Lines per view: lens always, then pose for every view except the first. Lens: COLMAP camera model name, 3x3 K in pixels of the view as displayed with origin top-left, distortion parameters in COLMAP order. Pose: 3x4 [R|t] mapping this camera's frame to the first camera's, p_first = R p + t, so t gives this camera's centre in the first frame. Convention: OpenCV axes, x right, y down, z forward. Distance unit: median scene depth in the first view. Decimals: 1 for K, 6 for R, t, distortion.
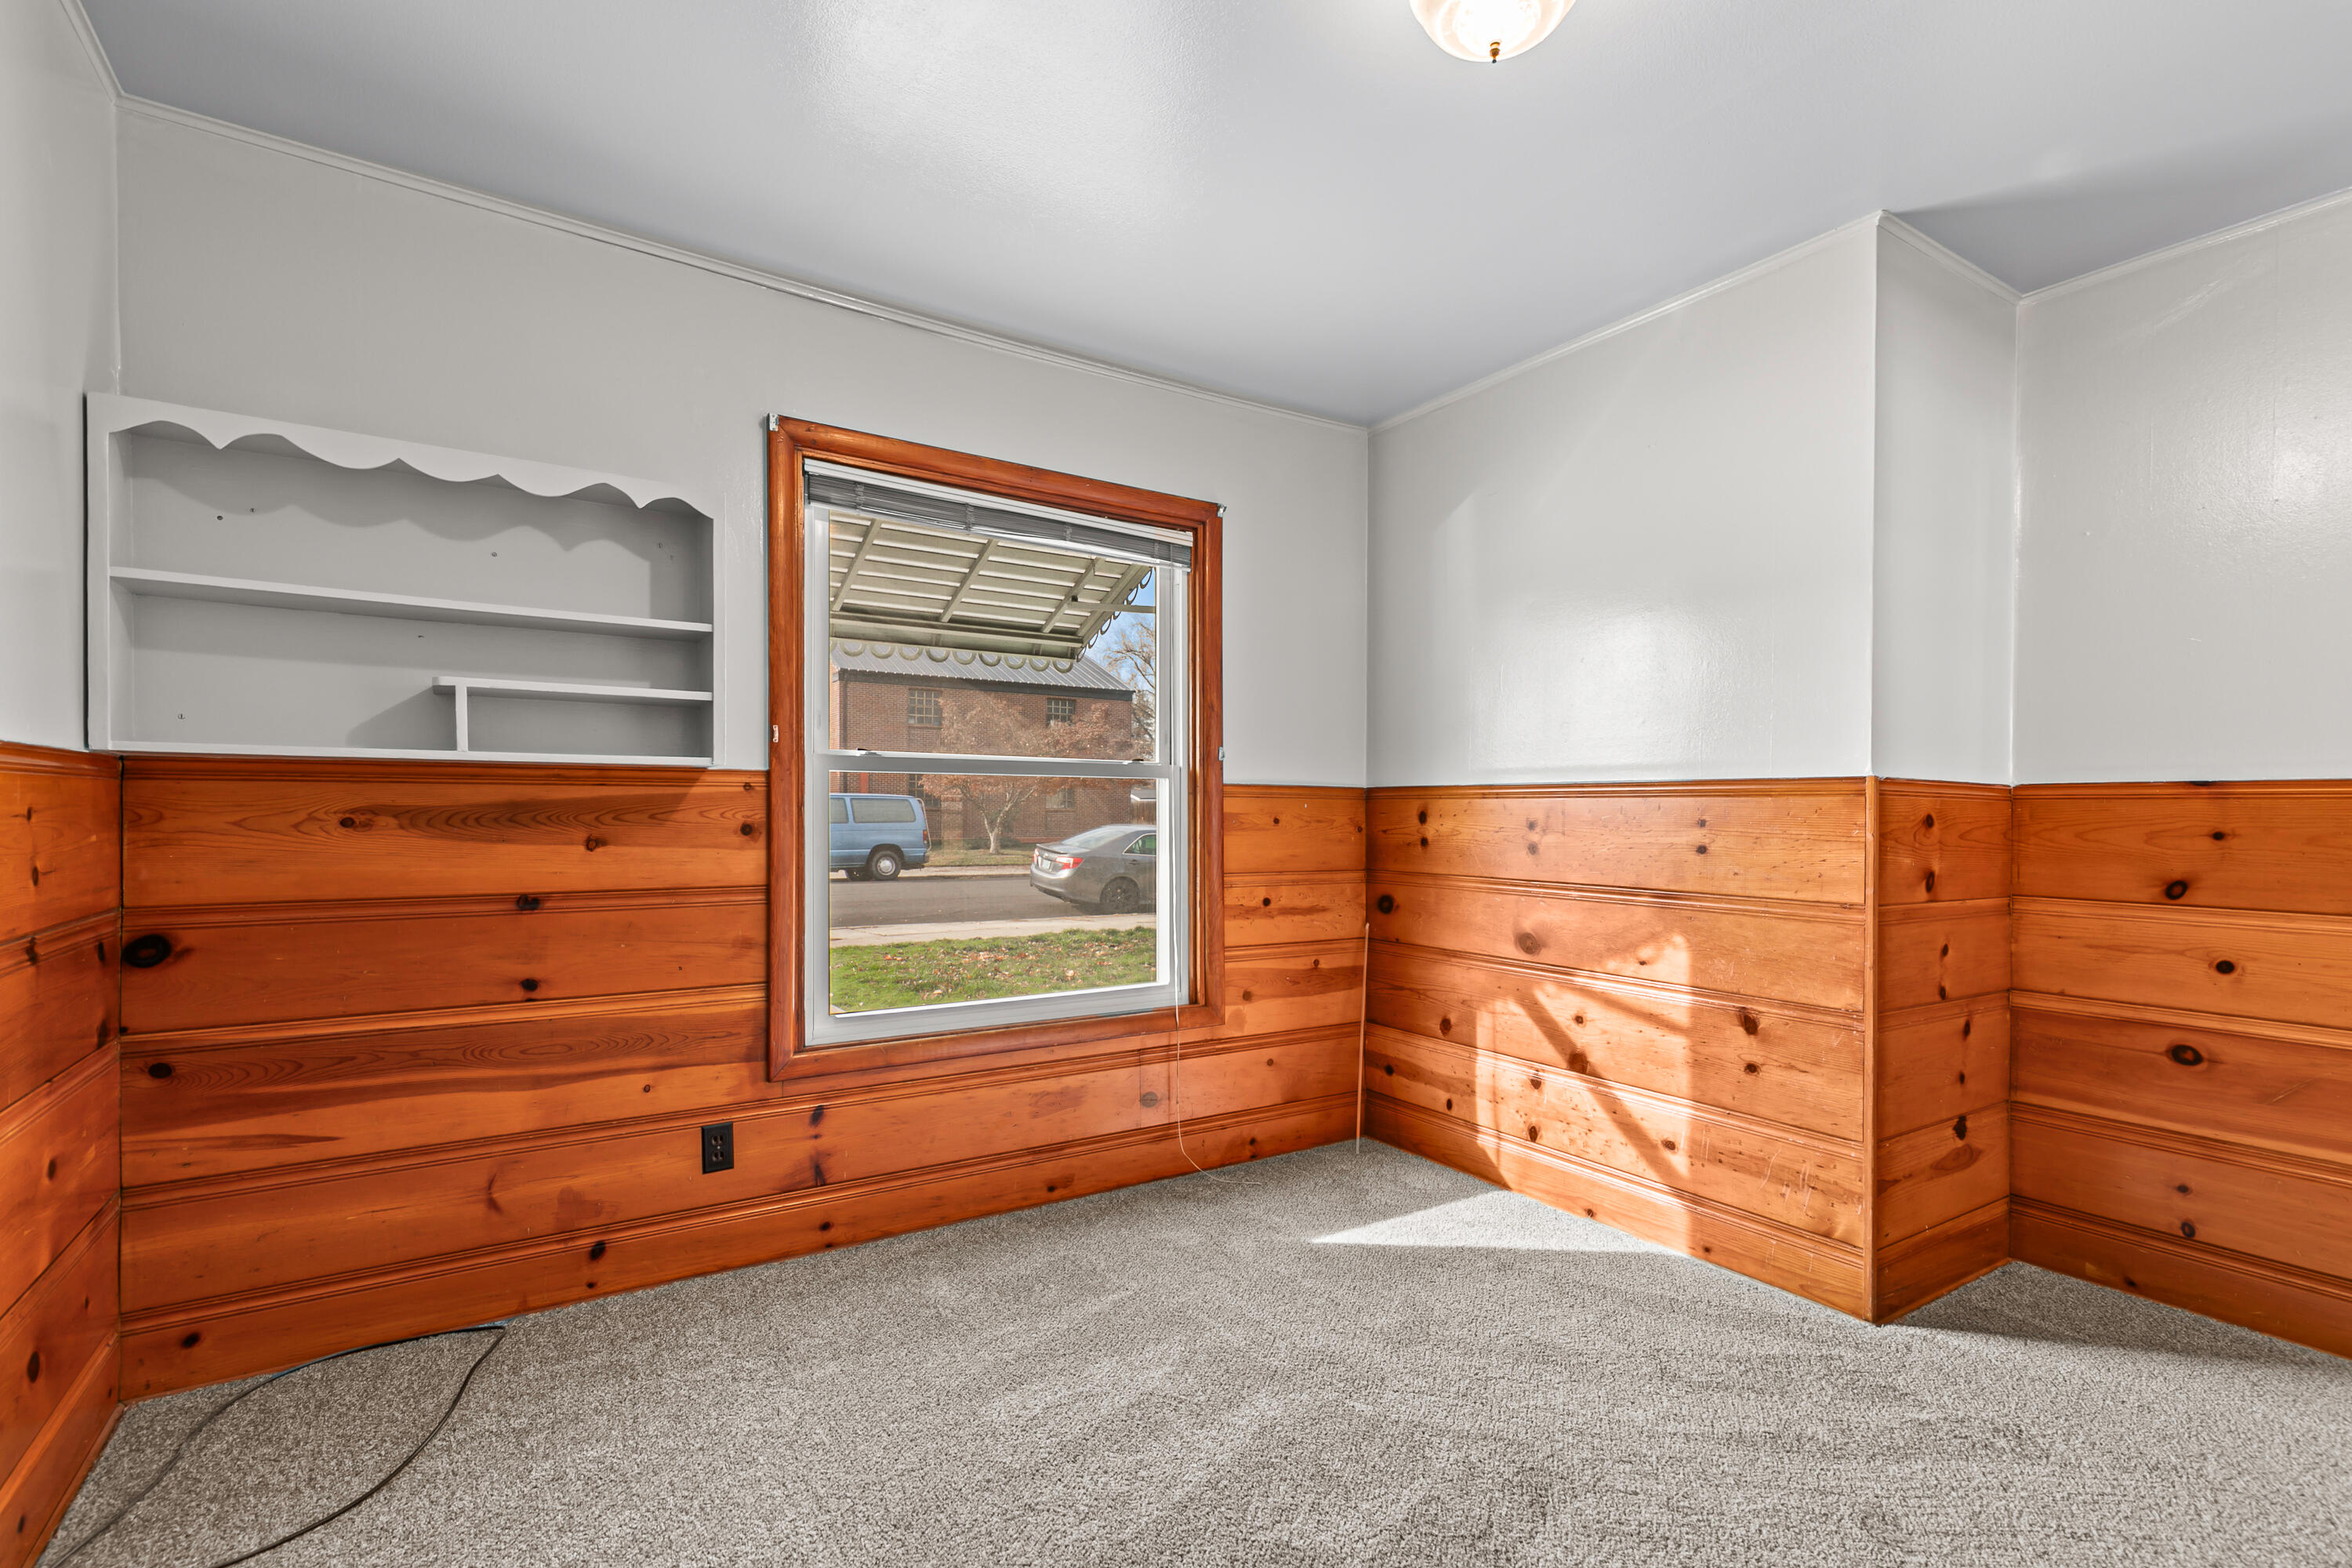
lens RADIAL K [[1075.7, 0, 1223.4], [0, 1075.7, 824.9], [0, 0, 1]] dist [0.011744, -0.002743]
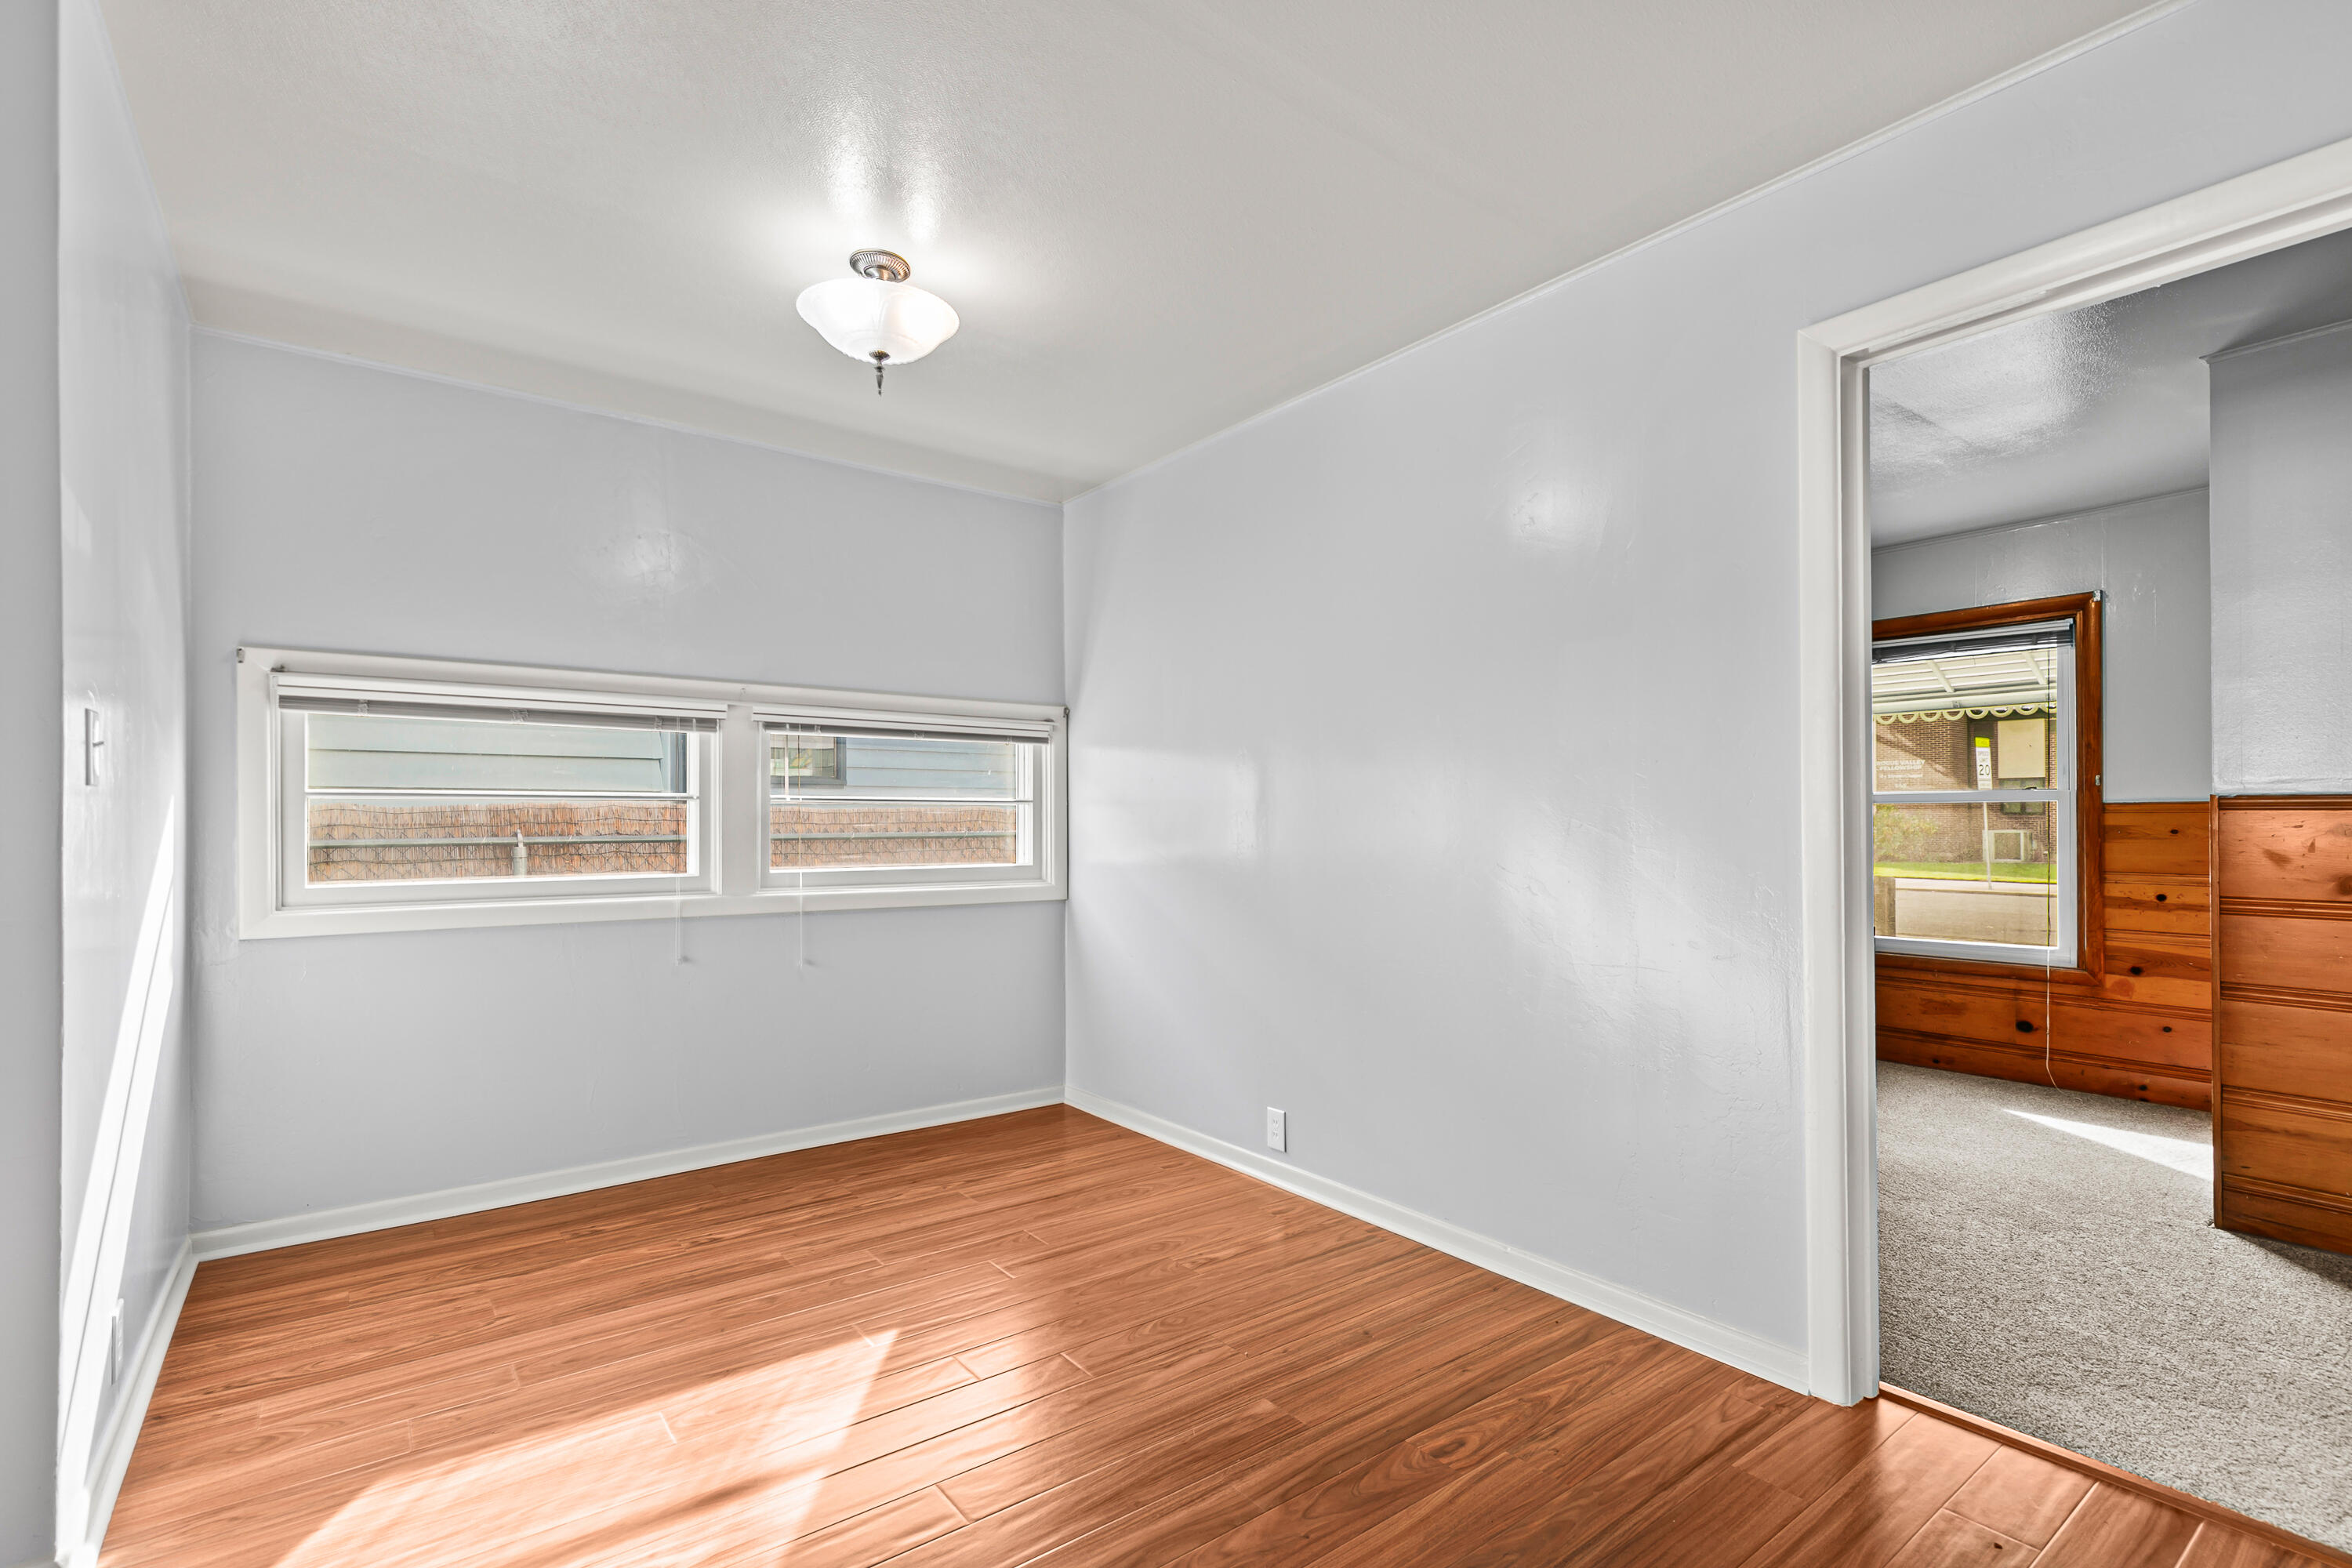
lens RADIAL K [[1075.7, 0, 1197.9], [0, 1075.7, 828.6], [0, 0, 1]] dist [0.011744, -0.002743]
pose [[0.057708, -0.009028, -0.998293, 1.568692], [-0.013702, 0.999858, -0.009834, 0.026415], [0.998239, 0.014247, 0.057576, -0.216618]]
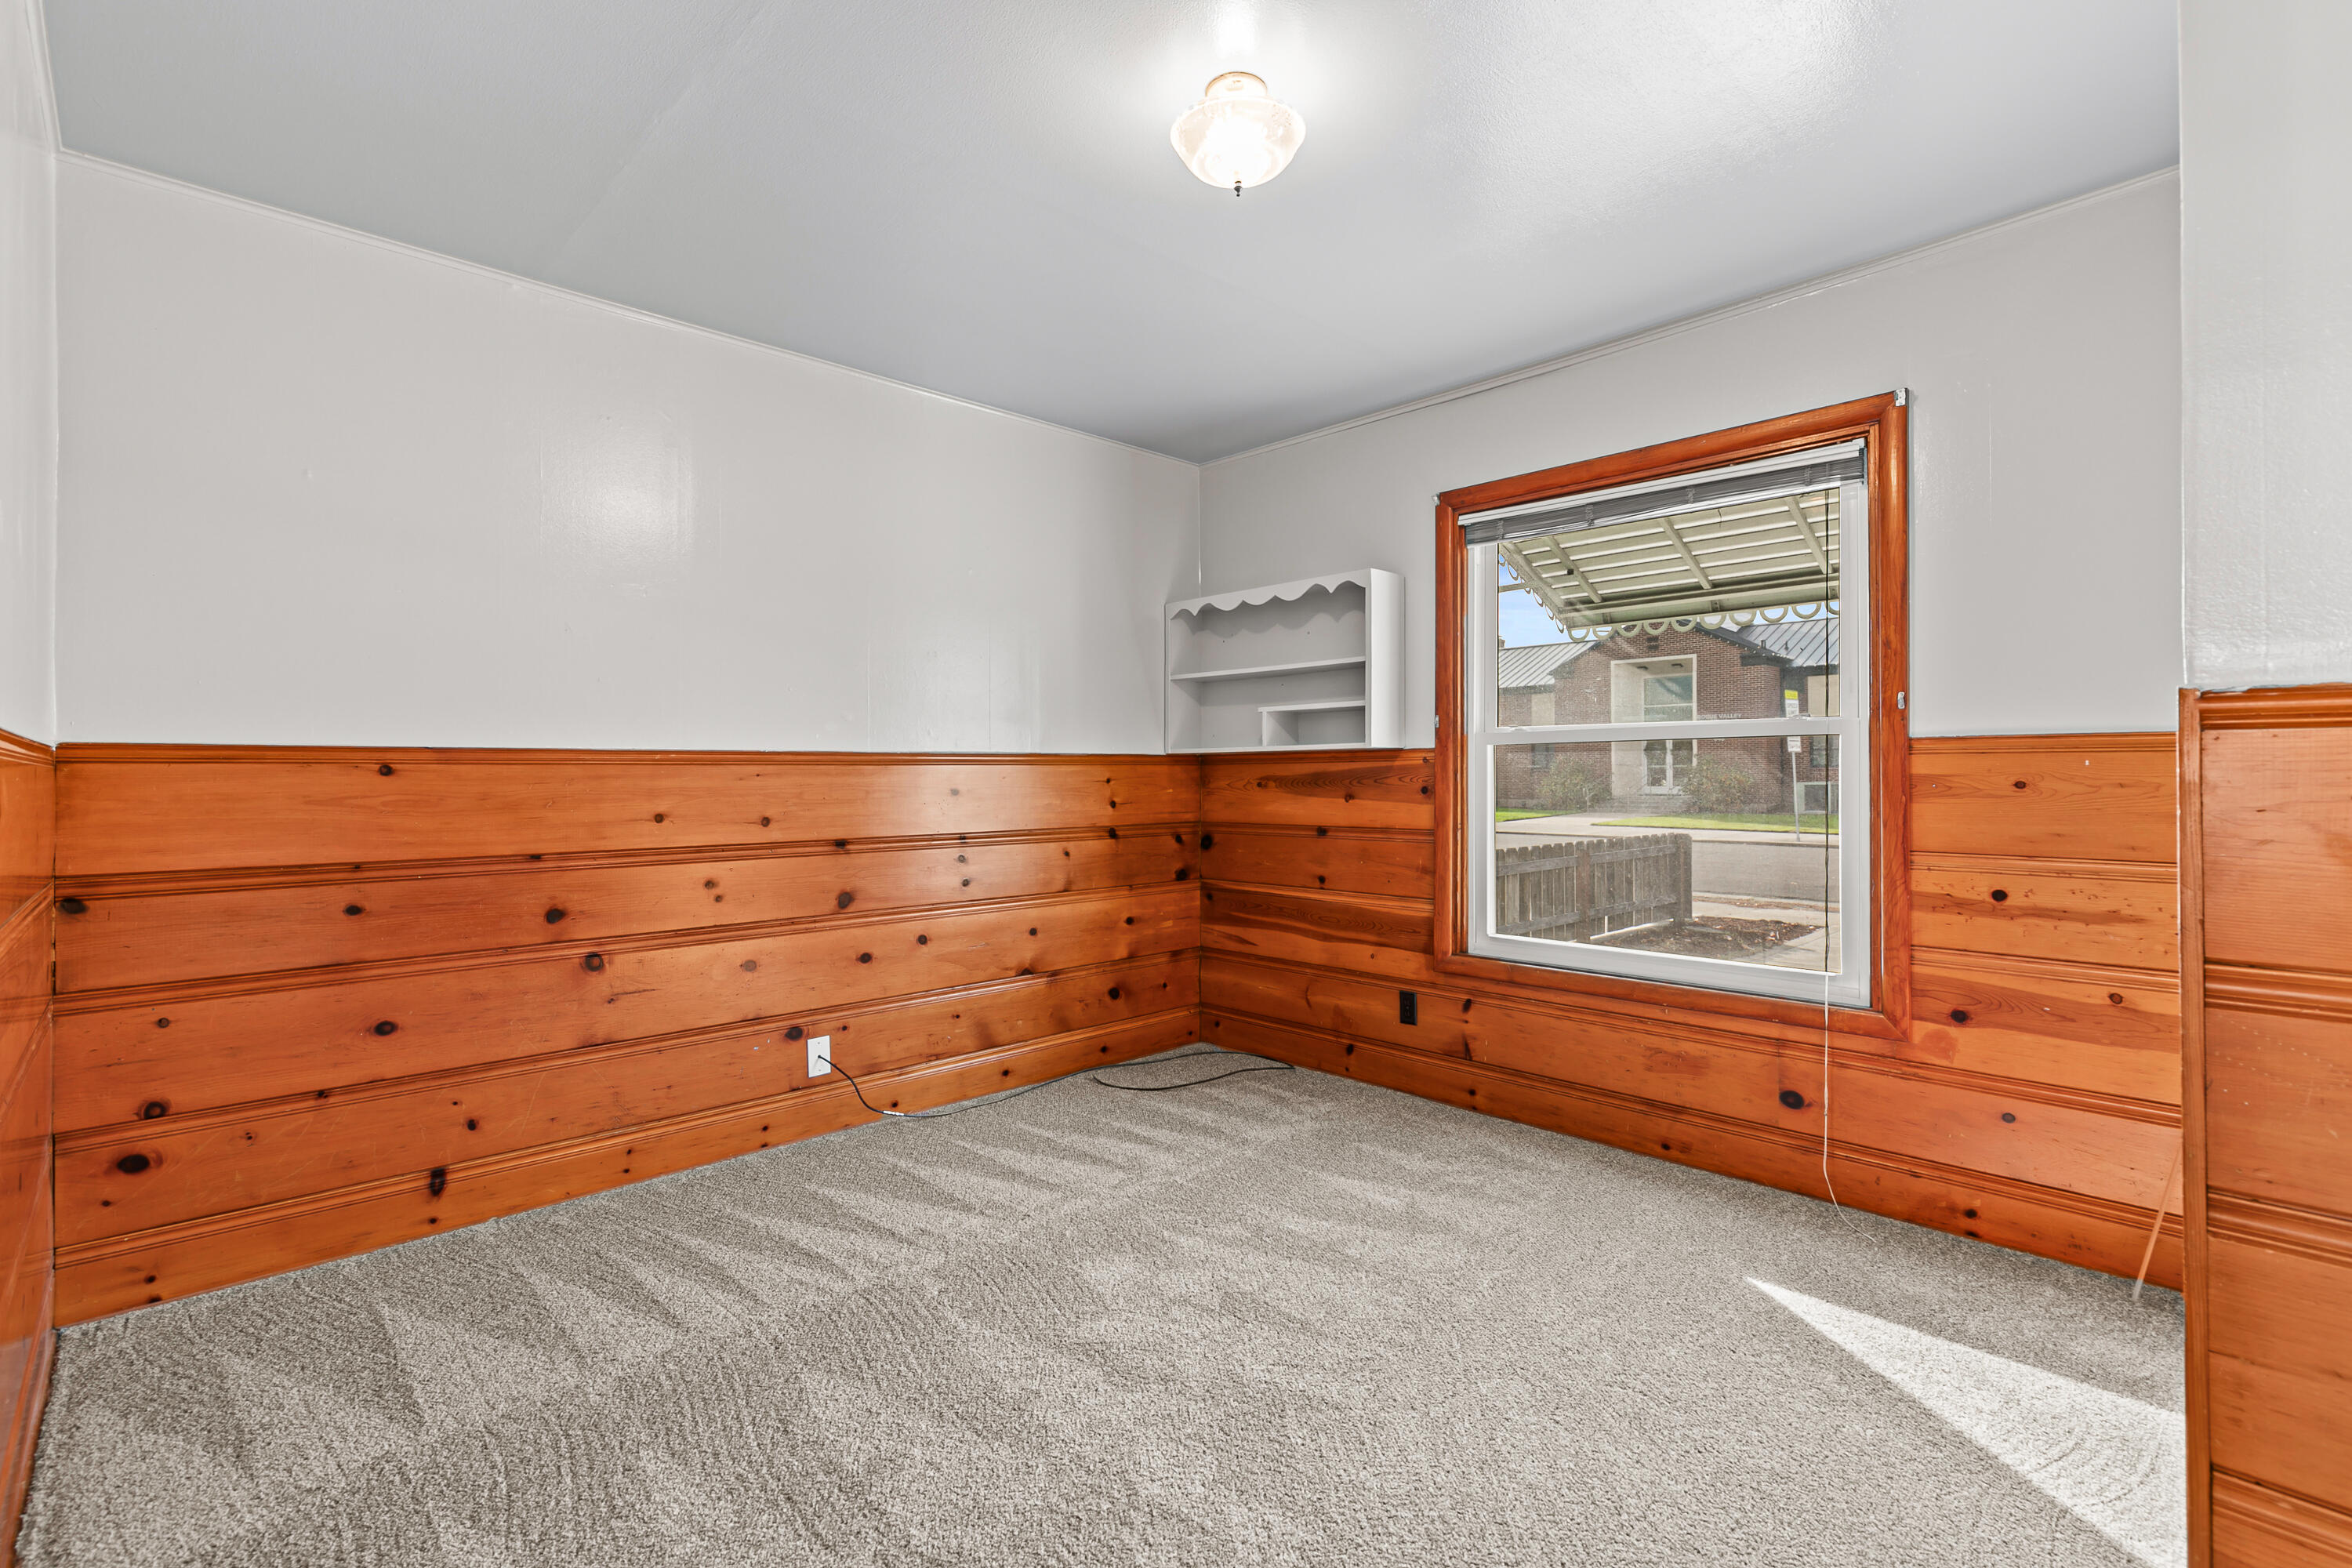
lens RADIAL K [[1075.7, 0, 1181.9], [0, 1075.7, 783.0], [0, 0, 1]] dist [0.011744, -0.002743]
pose [[0.165841, -0.007188, -0.986126, 0.872777], [-0.012113, 0.999883, -0.009325, 0.011453], [0.986078, 0.013492, 0.165735, 0.428609]]
